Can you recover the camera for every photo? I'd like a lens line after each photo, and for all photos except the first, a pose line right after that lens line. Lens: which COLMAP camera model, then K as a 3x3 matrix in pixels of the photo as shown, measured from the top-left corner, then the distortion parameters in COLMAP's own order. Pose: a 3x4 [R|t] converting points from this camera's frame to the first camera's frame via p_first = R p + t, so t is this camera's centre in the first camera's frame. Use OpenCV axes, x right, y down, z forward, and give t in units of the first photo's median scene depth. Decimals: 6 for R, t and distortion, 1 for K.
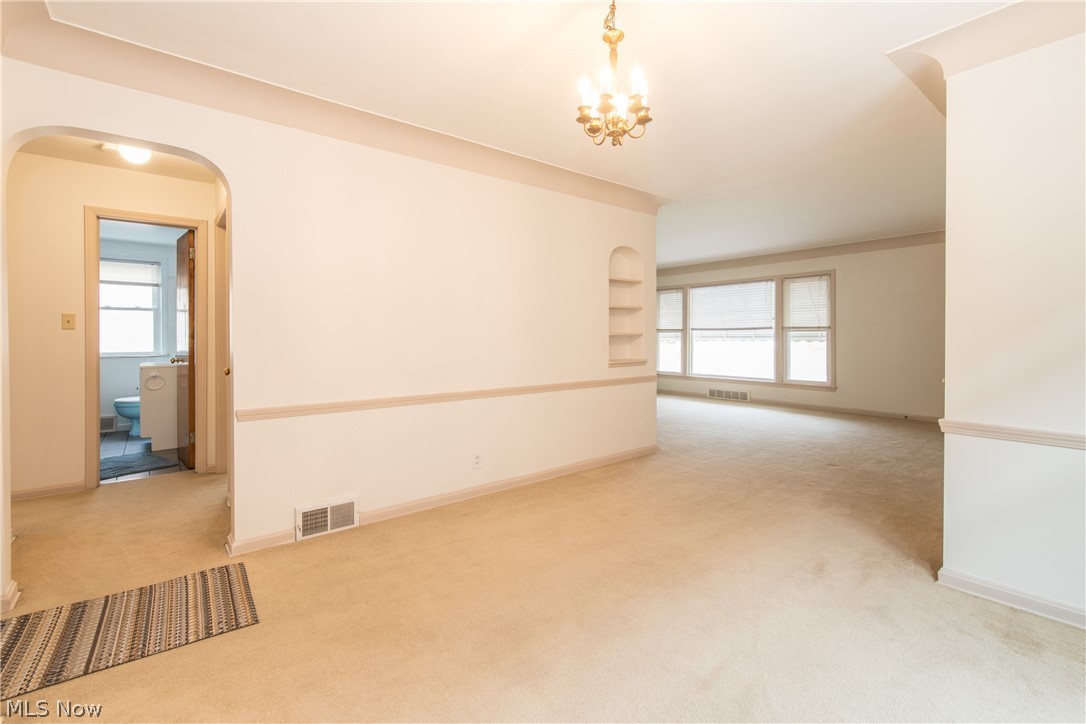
lens RADIAL K [[463.4, 0, 543.4], [0, 463.4, 341.0], [0, 0, 1]] dist [-0.000851, -0.000038]
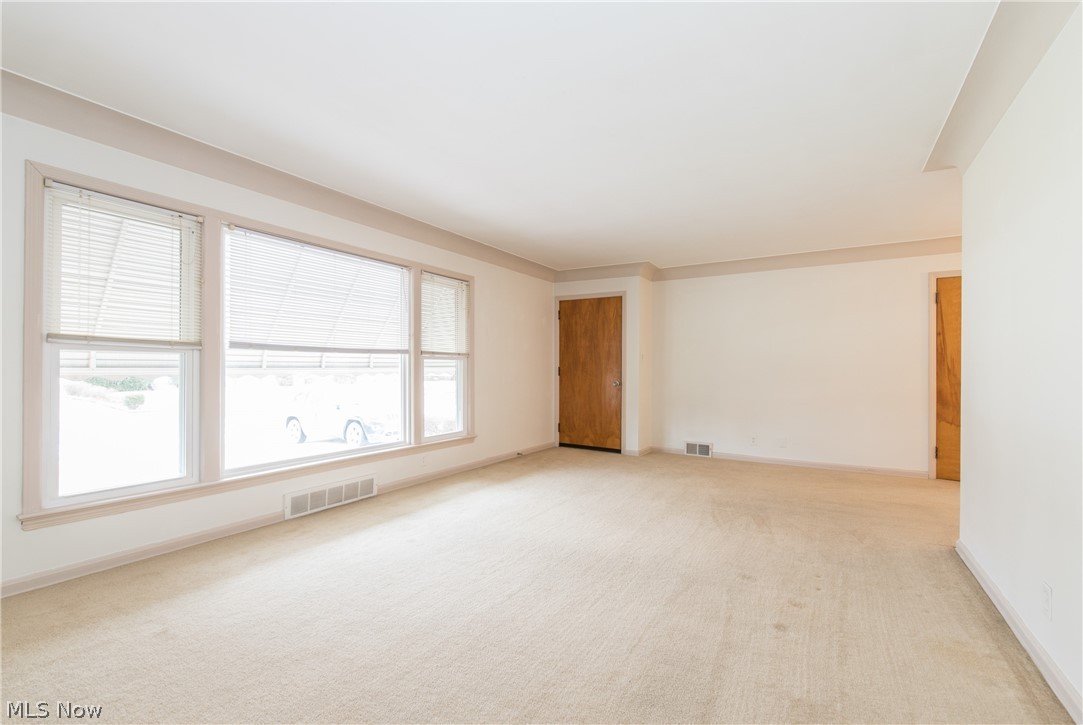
lens RADIAL K [[481.7, 0, 545.6], [0, 481.7, 361.4], [0, 0, 1]] dist [-0.001089, -0.000376]
pose [[-0.351450, 0.012691, 0.936121, -0.119499], [0.003141, 0.999918, -0.012377, -0.008172], [-0.936201, -0.001409, -0.351461, 1.041198]]
